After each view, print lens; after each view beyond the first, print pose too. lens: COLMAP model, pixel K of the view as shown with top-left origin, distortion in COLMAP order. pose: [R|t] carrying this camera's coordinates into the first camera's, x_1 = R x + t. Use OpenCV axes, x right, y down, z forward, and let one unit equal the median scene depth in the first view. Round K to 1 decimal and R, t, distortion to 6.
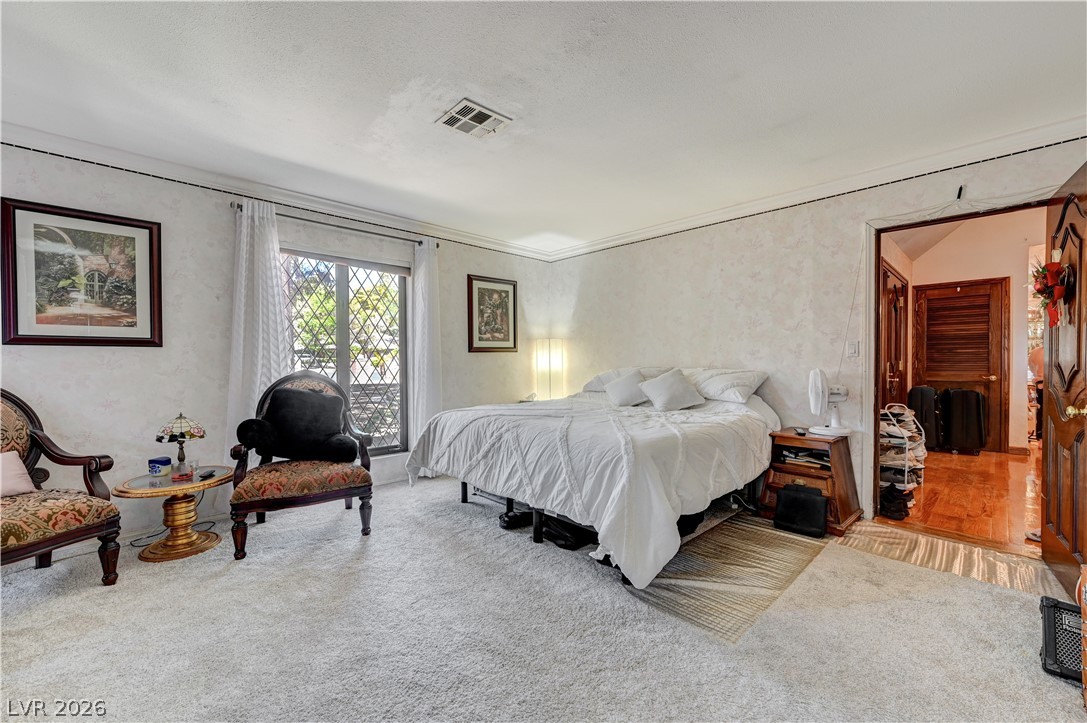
lens RADIAL K [[433.0, 0, 548.2], [0, 433.0, 367.1], [0, 0, 1]] dist [0.001614, 0.000591]
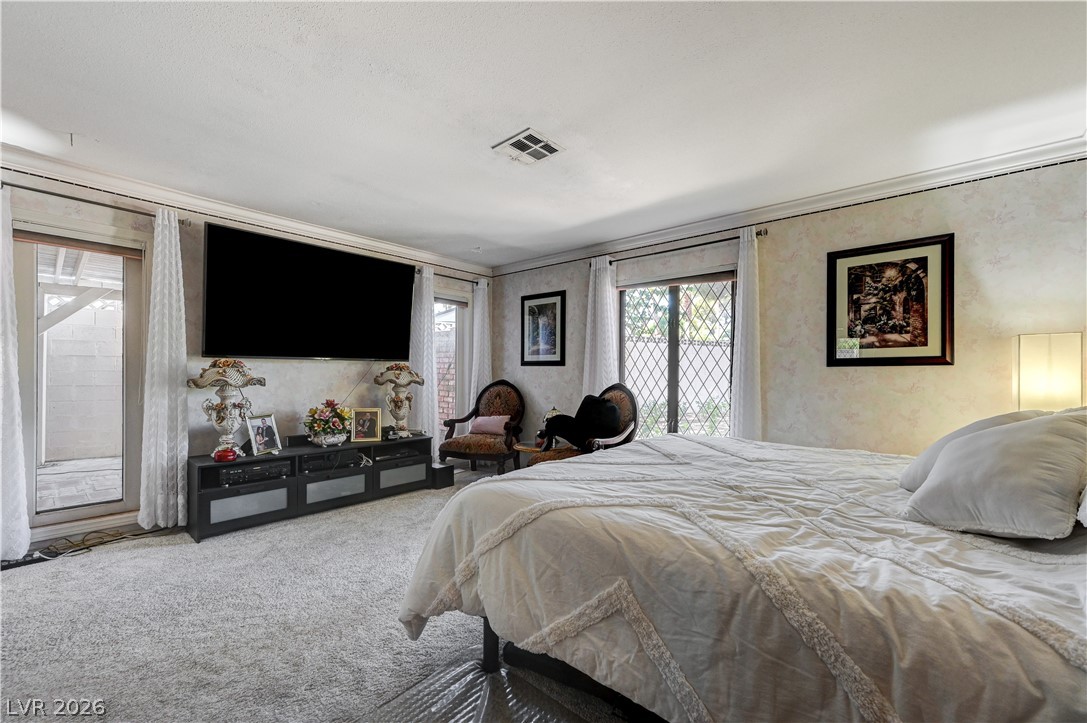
lens RADIAL K [[433.0, 0, 548.2], [0, 433.0, 367.1], [0, 0, 1]] dist [0.001614, 0.000591]
pose [[0.101196, -0.011662, -0.994798, 0.446738], [-0.029160, 0.999467, -0.014683, -0.010099], [0.994439, 0.030495, 0.100802, 0.486784]]
